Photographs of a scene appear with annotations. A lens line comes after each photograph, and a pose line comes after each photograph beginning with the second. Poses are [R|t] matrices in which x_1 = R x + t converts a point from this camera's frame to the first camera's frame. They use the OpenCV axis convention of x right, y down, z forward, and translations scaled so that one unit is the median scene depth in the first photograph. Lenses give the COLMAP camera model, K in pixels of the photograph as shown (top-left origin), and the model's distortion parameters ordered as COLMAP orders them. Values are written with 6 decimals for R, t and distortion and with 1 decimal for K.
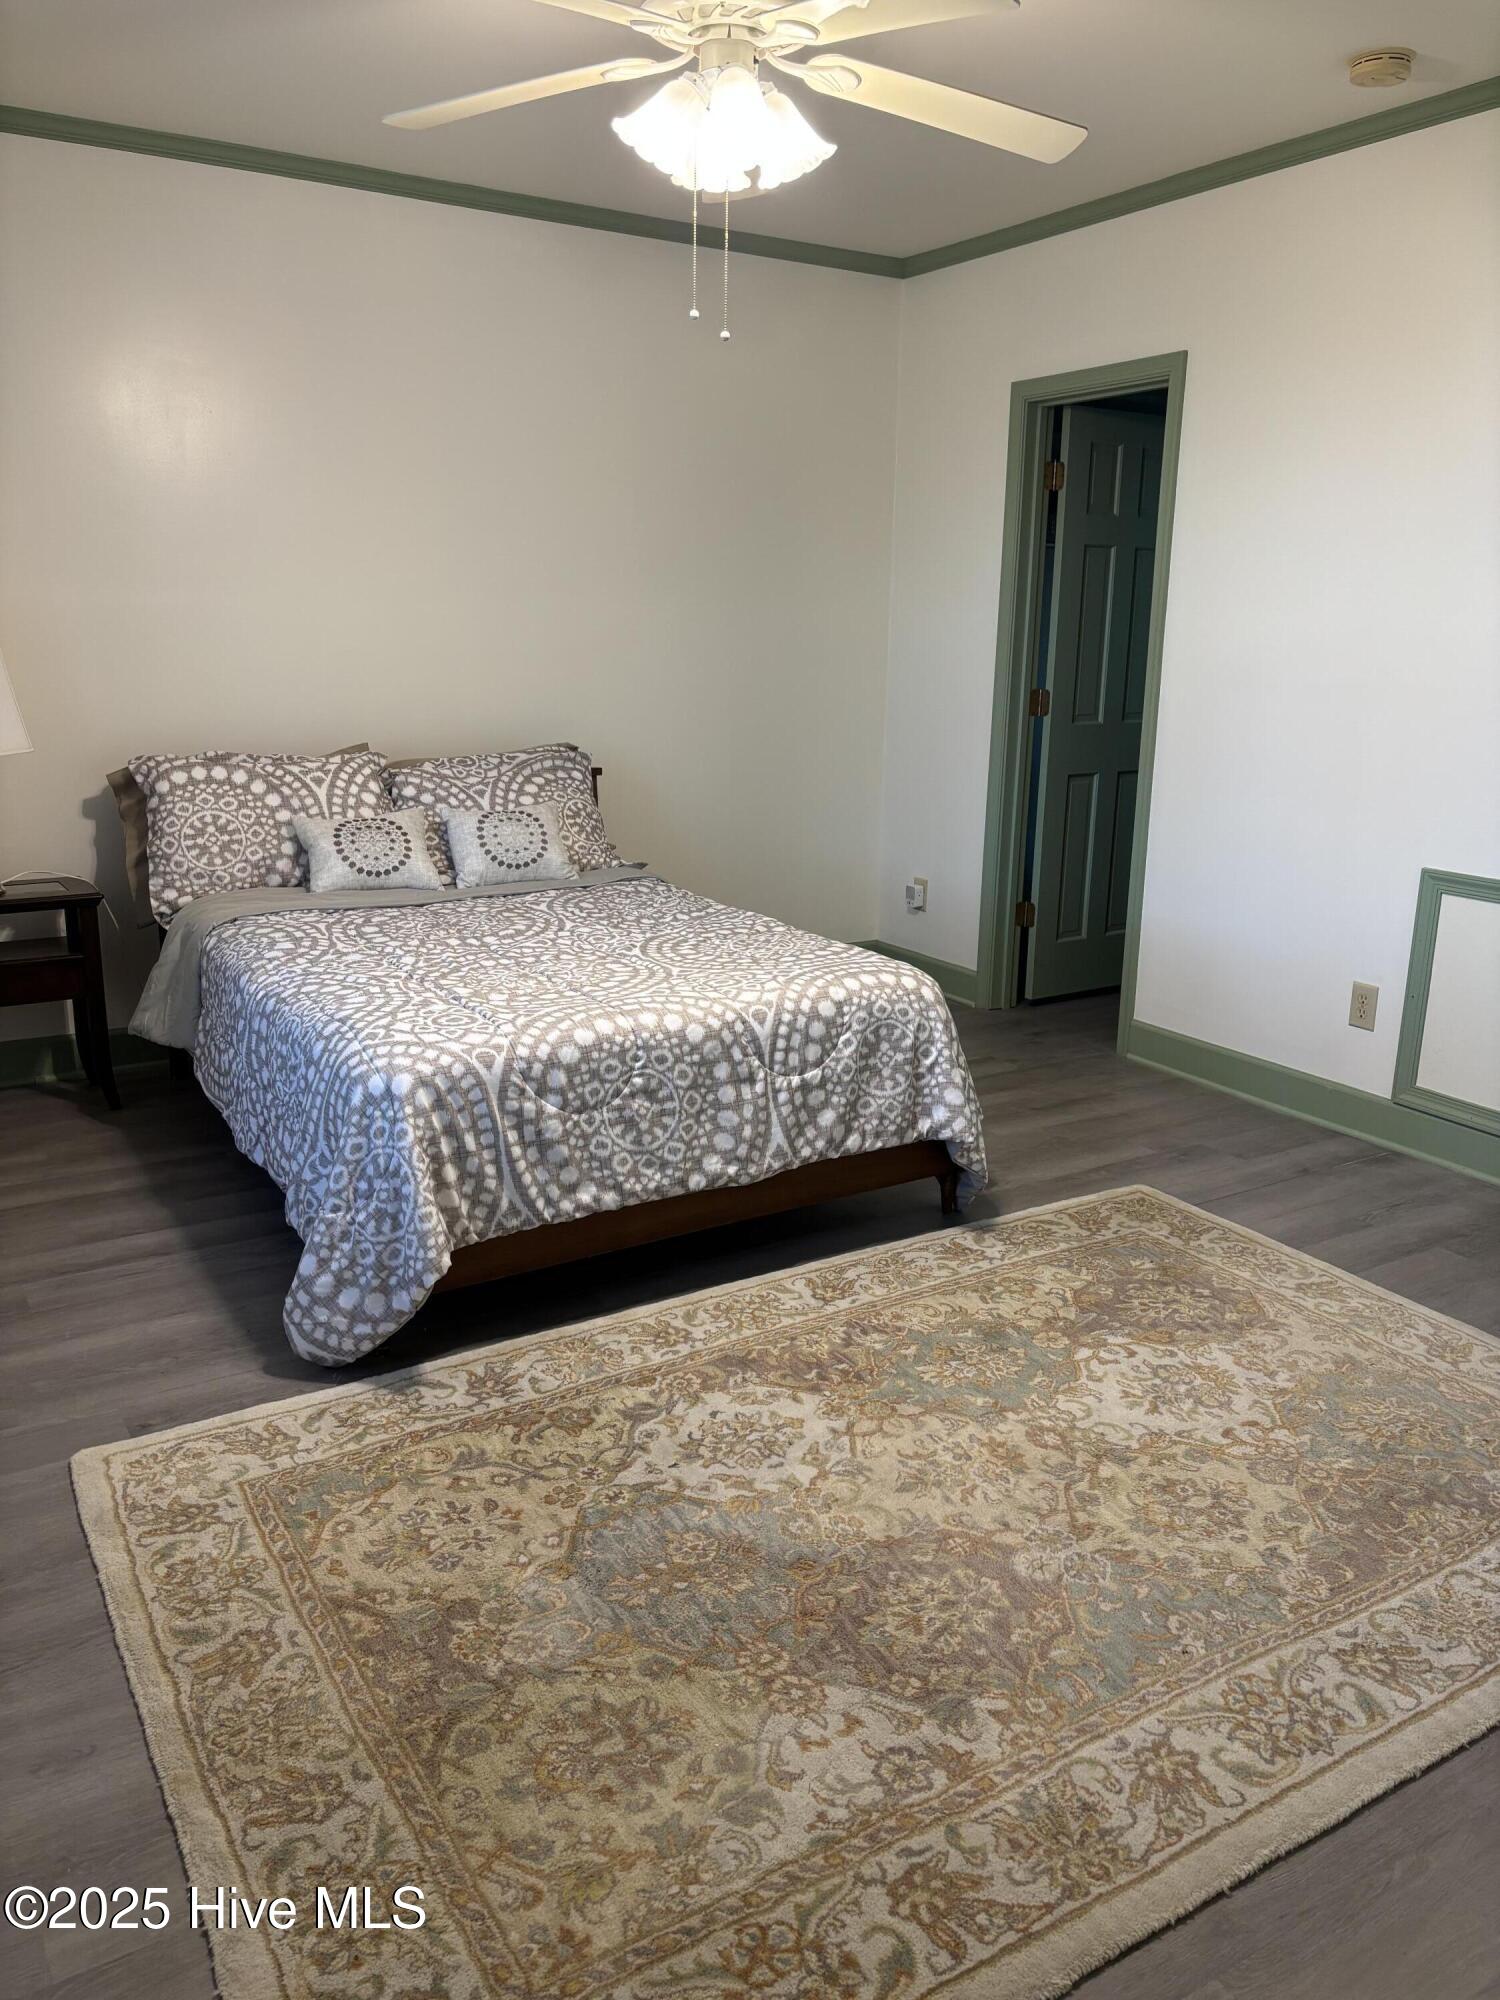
lens RADIAL K [[1540.2, 0, 735.9], [0, 1540.2, 1010.8], [0, 0, 1]] dist [0.036848, -0.072185]
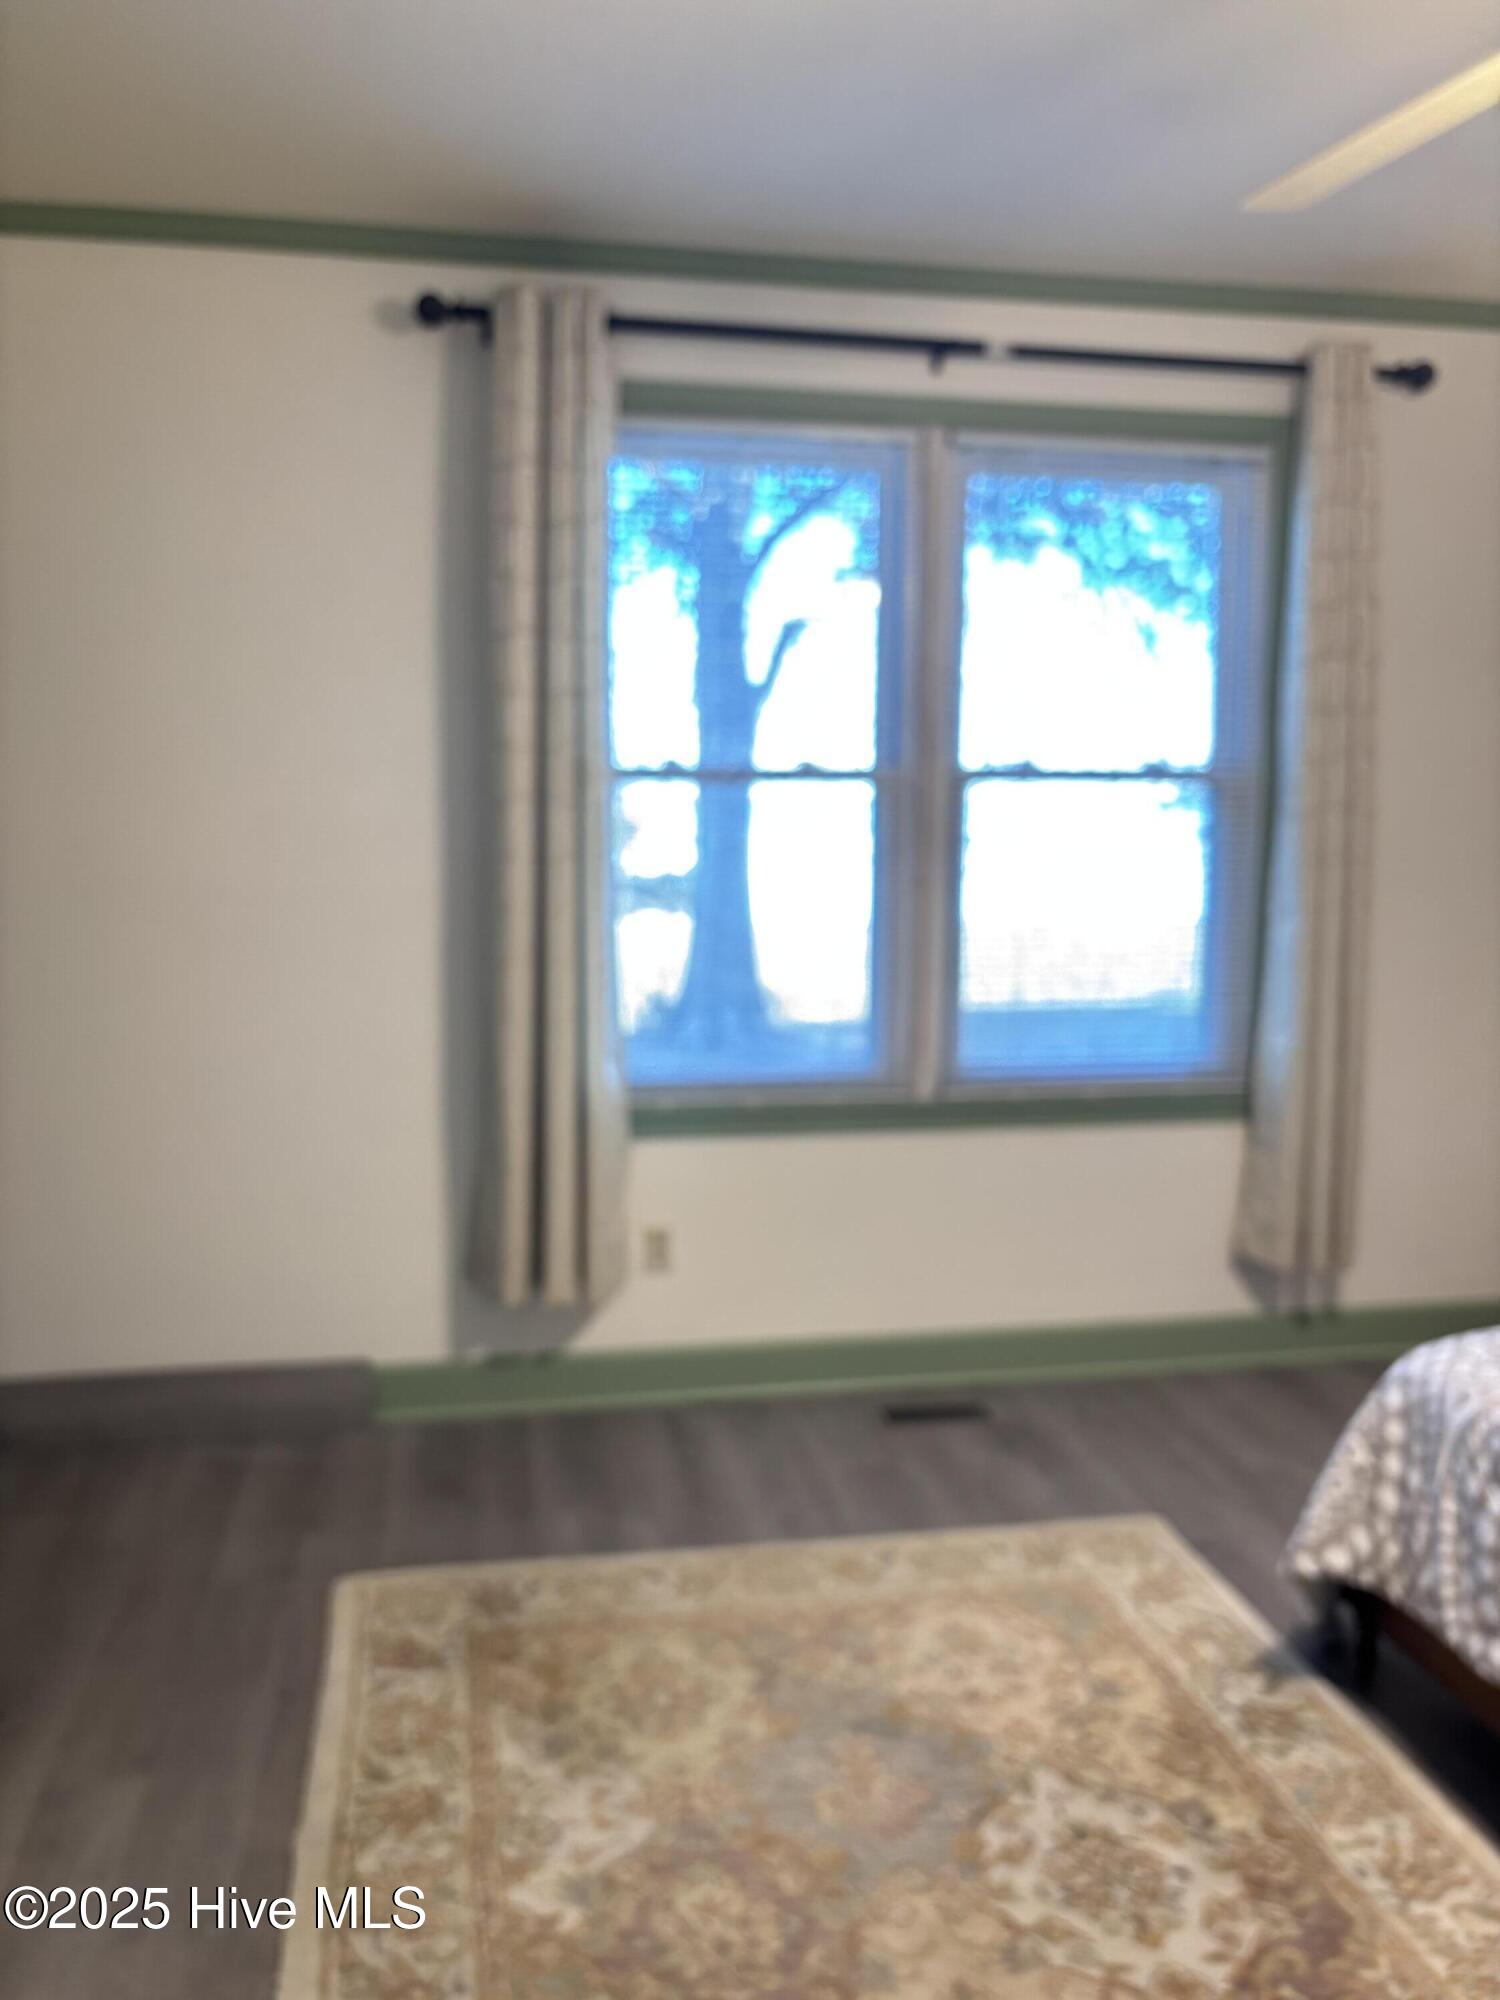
lens RADIAL K [[1540.2, 0, 735.9], [0, 1540.2, 1010.8], [0, 0, 1]] dist [0.036848, -0.072185]
pose [[-0.370540, 0.103863, -0.922991, 0.772472], [-0.241327, 0.948834, 0.203653, -0.258253], [0.896918, 0.298204, -0.326516, 0.987416]]
